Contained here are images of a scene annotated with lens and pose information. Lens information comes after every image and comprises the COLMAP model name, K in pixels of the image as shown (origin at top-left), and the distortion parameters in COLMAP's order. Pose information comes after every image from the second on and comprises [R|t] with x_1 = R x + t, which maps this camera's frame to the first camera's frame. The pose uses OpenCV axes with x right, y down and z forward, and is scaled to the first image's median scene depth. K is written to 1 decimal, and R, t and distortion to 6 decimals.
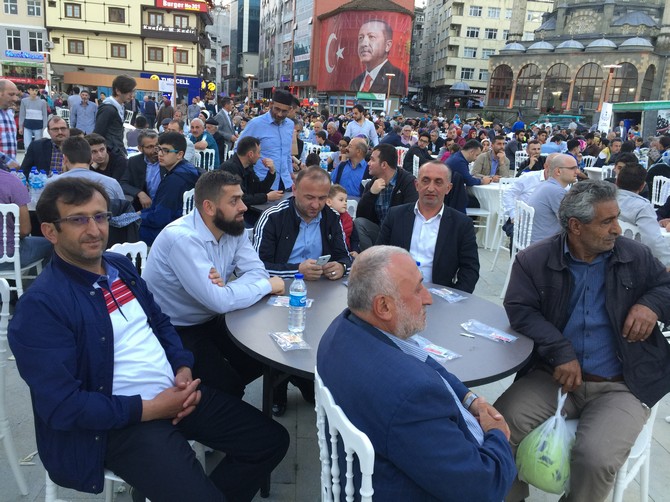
lens RADIAL K [[569.2, 0, 333.5], [0, 569.2, 249.3], [0, 0, 1]] dist [0.076982, -0.101610]
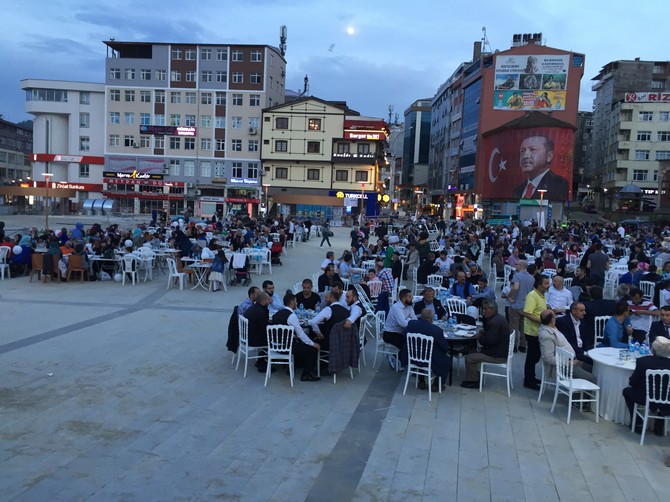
lens RADIAL K [[569.0, 0, 333.8], [0, 569.0, 243.4], [0, 0, 1]] dist [0.082445, -0.104578]
pose [[0.958070, -0.006859, -0.286453, 0.015284], [-0.044574, 0.983975, -0.172644, 0.007980], [0.283047, 0.178174, 0.942411, -0.097240]]
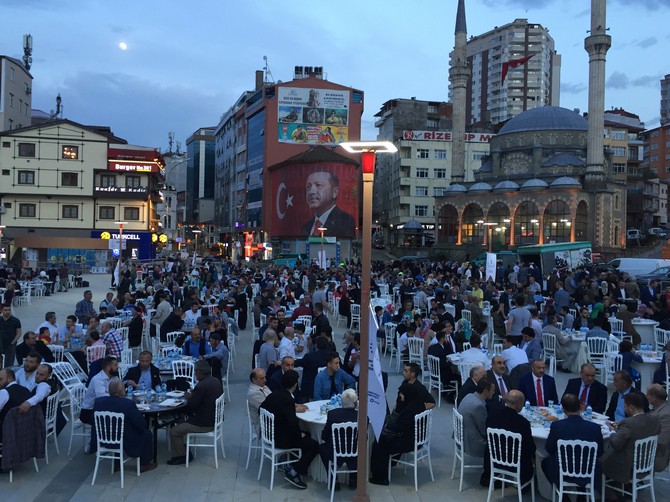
lens RADIAL K [[636.6, 0, 333.5], [0, 636.6, 241.5], [0, 0, 1]] dist [0.077361, -0.098135]
pose [[0.997675, -0.049374, 0.046973, 0.033615], [0.059187, 0.969438, -0.238090, 0.005741], [-0.033781, 0.240316, 0.970107, -0.098501]]
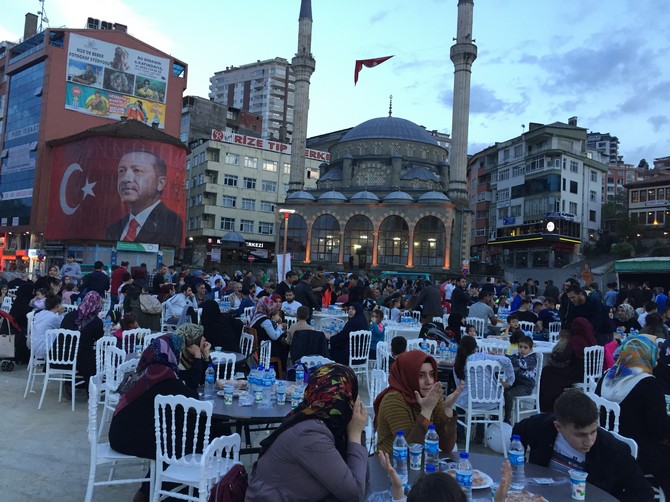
lens RADIAL K [[571.8, 0, 334.1], [0, 571.8, 243.7], [0, 0, 1]] dist [0.082861, -0.114749]
pose [[0.871212, 0.010587, 0.490794, -0.077194], [0.120664, 0.964477, -0.234997, -0.072173], [-0.475847, 0.263953, 0.838986, 0.275397]]
